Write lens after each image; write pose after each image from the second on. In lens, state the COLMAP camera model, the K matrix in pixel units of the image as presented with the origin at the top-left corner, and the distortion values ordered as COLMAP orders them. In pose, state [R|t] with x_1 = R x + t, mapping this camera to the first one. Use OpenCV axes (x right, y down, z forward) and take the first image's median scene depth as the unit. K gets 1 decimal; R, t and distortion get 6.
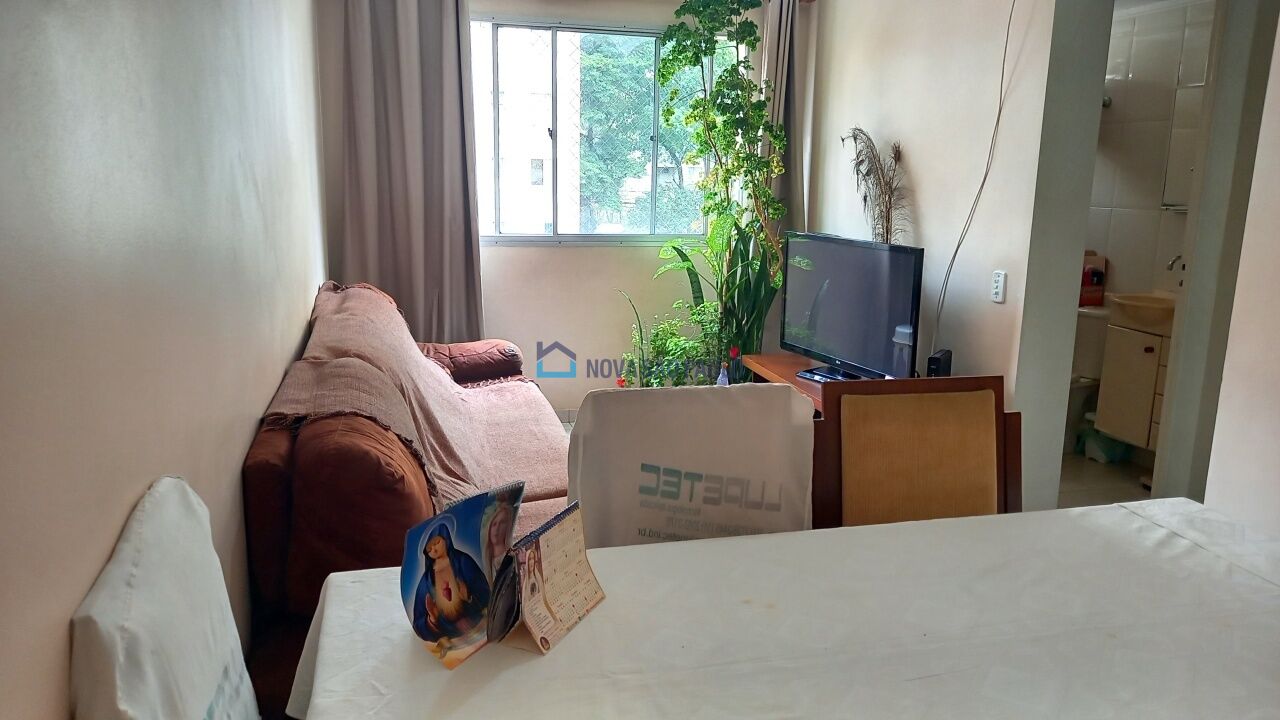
lens RADIAL K [[938.2, 0, 647.7], [0, 938.2, 355.7], [0, 0, 1]] dist [0.073973, -0.084828]
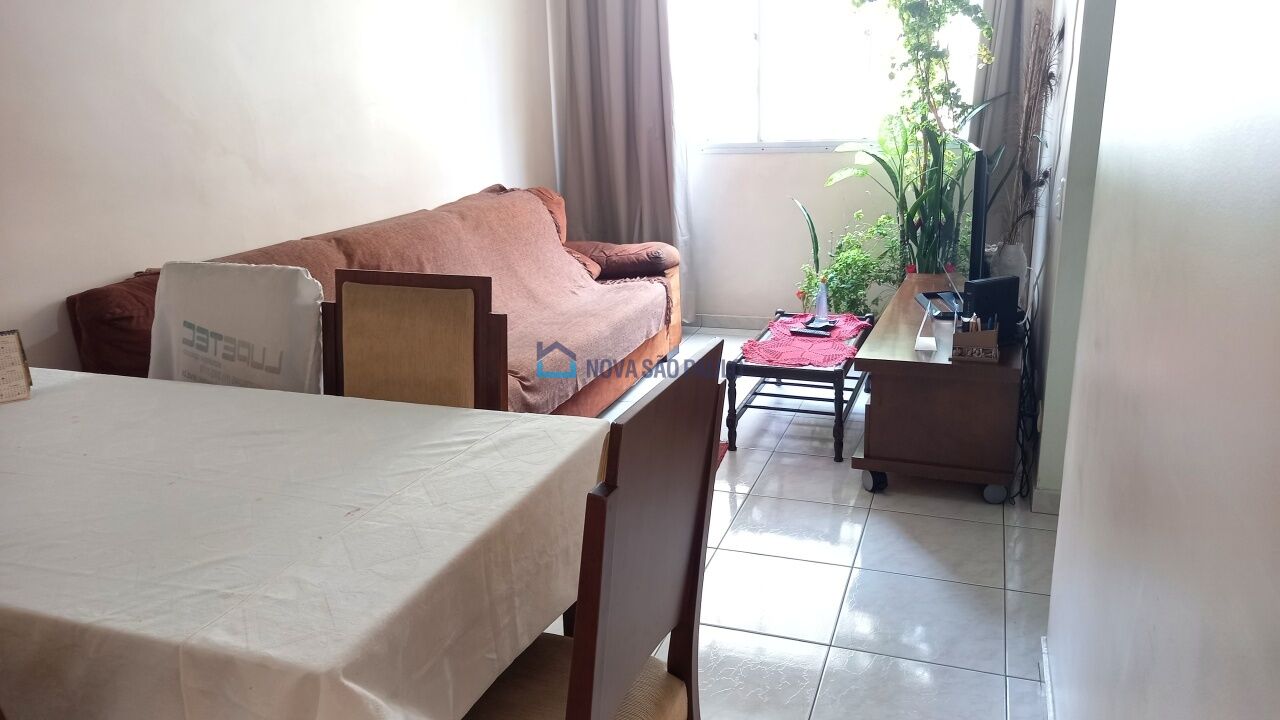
lens RADIAL K [[938.2, 0, 647.7], [0, 938.2, 355.7], [0, 0, 1]] dist [0.073973, -0.084828]
pose [[0.824114, 0.112716, -0.555096, 1.214669], [-0.061433, 0.992006, 0.110228, -0.019171], [0.563083, -0.056739, 0.824450, 0.280508]]
